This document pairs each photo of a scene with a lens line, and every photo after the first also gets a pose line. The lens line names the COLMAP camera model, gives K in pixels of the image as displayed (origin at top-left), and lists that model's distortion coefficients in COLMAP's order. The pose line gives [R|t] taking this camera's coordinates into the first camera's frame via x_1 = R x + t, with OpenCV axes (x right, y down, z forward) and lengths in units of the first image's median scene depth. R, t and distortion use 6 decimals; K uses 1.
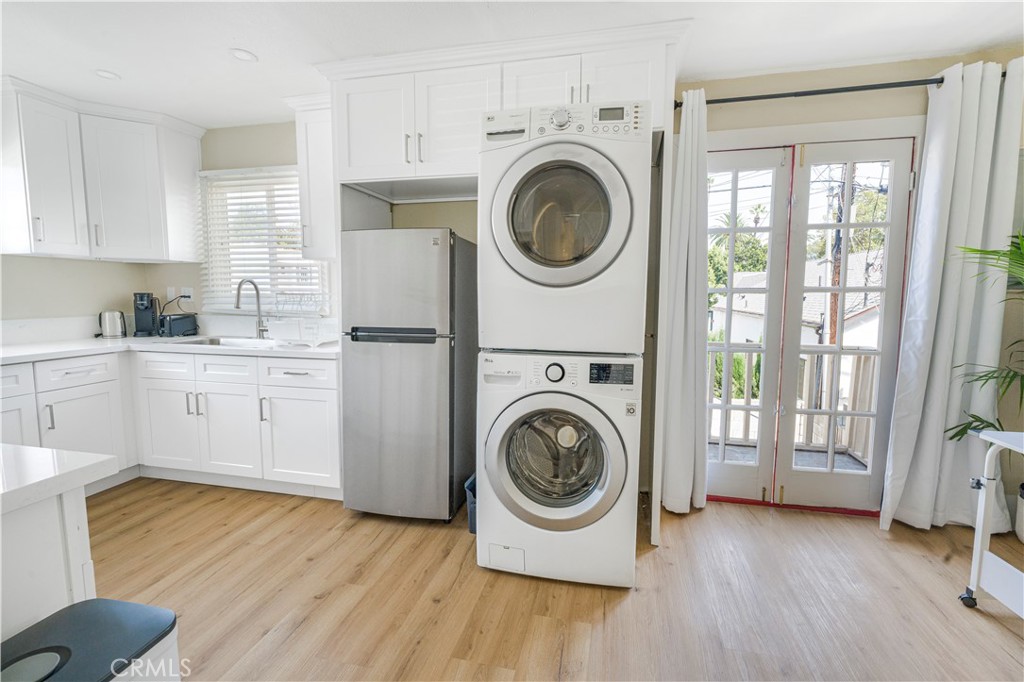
lens RADIAL K [[464.4, 0, 510.2], [0, 464.4, 345.1], [0, 0, 1]] dist [-0.000885, 0.000167]
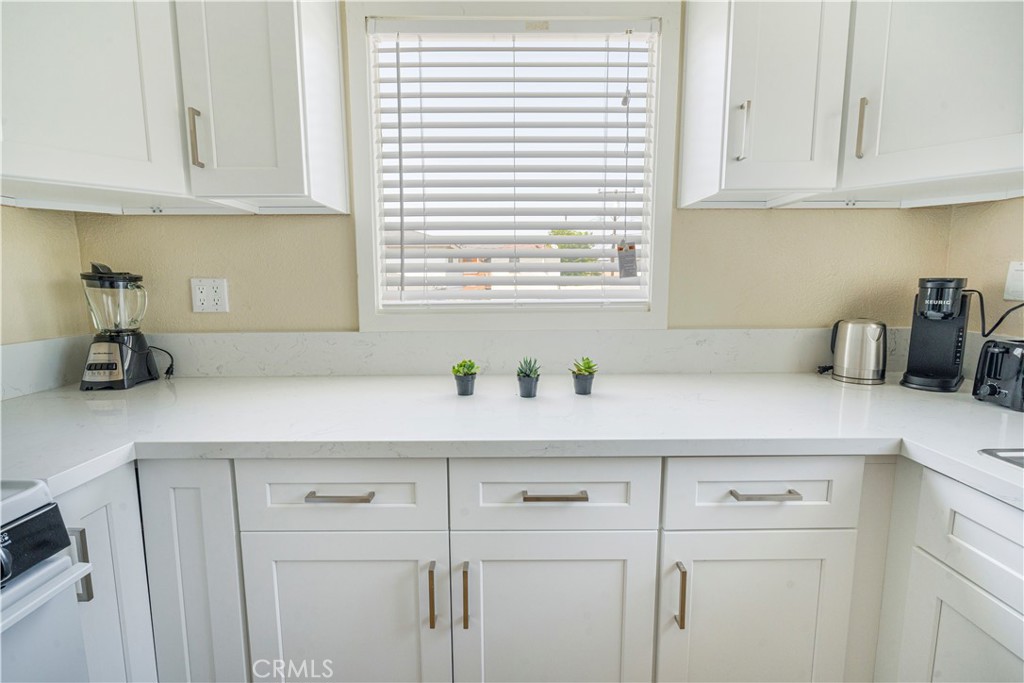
lens RADIAL K [[464.4, 0, 509.7], [0, 464.4, 338.9], [0, 0, 1]] dist [-0.000885, 0.000167]
pose [[0.233900, 0.124525, -0.964253, -0.502145], [-0.089788, 0.990292, 0.106108, -0.071353], [0.968106, 0.061760, 0.242810, 0.562956]]
